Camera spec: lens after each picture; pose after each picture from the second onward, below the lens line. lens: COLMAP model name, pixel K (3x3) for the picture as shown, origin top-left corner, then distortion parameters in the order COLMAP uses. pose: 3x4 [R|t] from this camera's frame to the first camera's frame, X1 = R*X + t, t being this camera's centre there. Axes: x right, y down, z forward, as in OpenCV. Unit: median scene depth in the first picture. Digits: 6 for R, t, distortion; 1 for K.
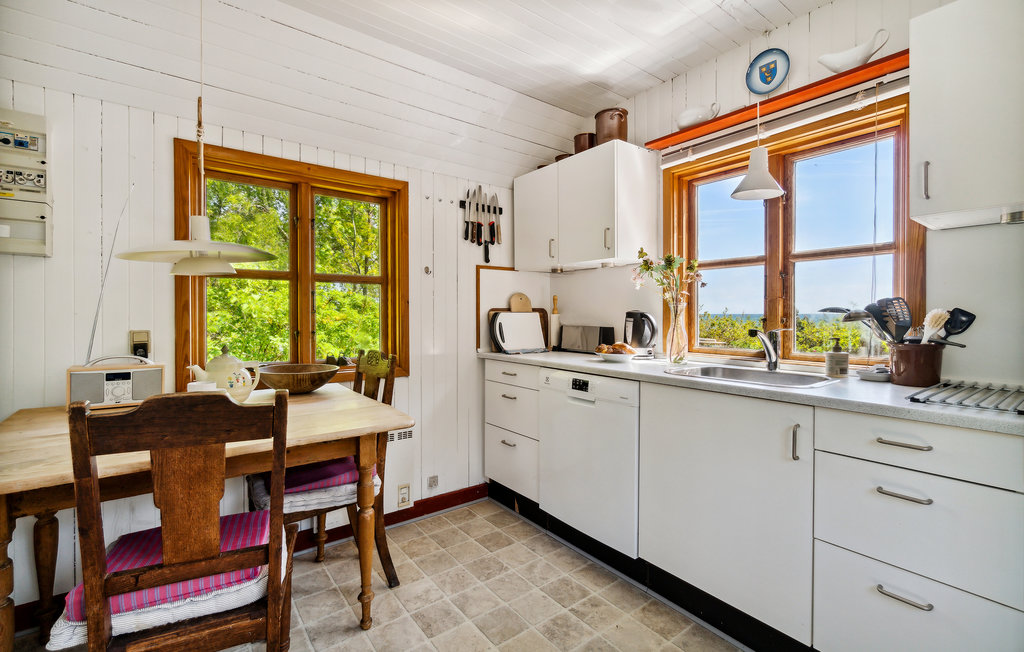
lens RADIAL K [[437.8, 0, 512.9], [0, 437.8, 314.0], [0, 0, 1]] dist [-0.006833, -0.000419]
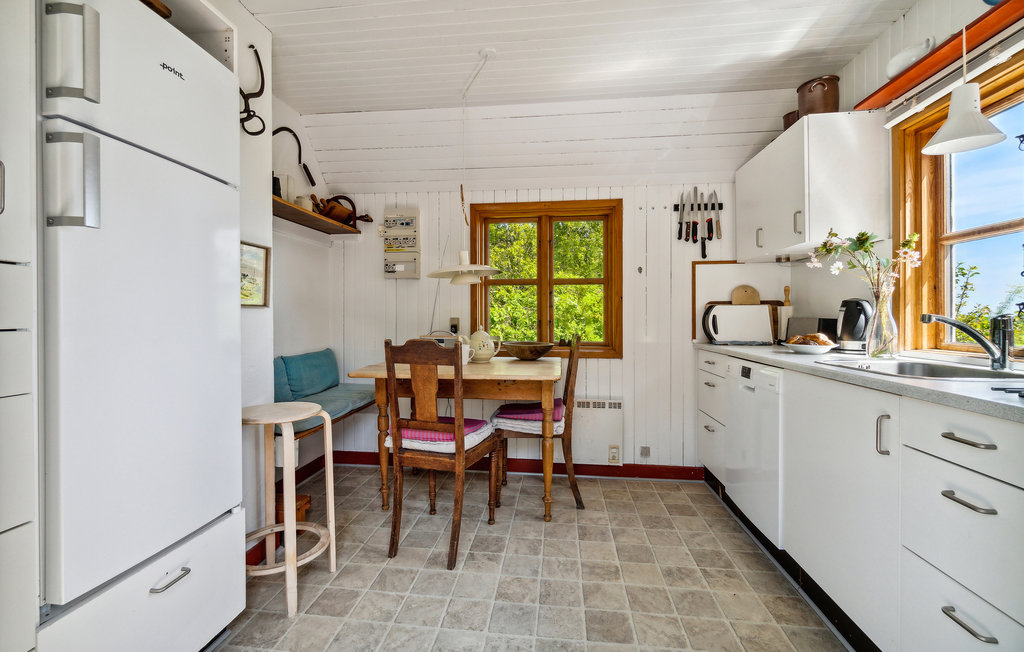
lens RADIAL K [[437.8, 0, 512.9], [0, 437.8, 314.0], [0, 0, 1]] dist [-0.006833, -0.000419]
pose [[0.730570, -0.007604, -0.682795, 0.380108], [0.003966, 0.999968, -0.006893, 0.026279], [0.682826, 0.002328, 0.730577, -0.095254]]
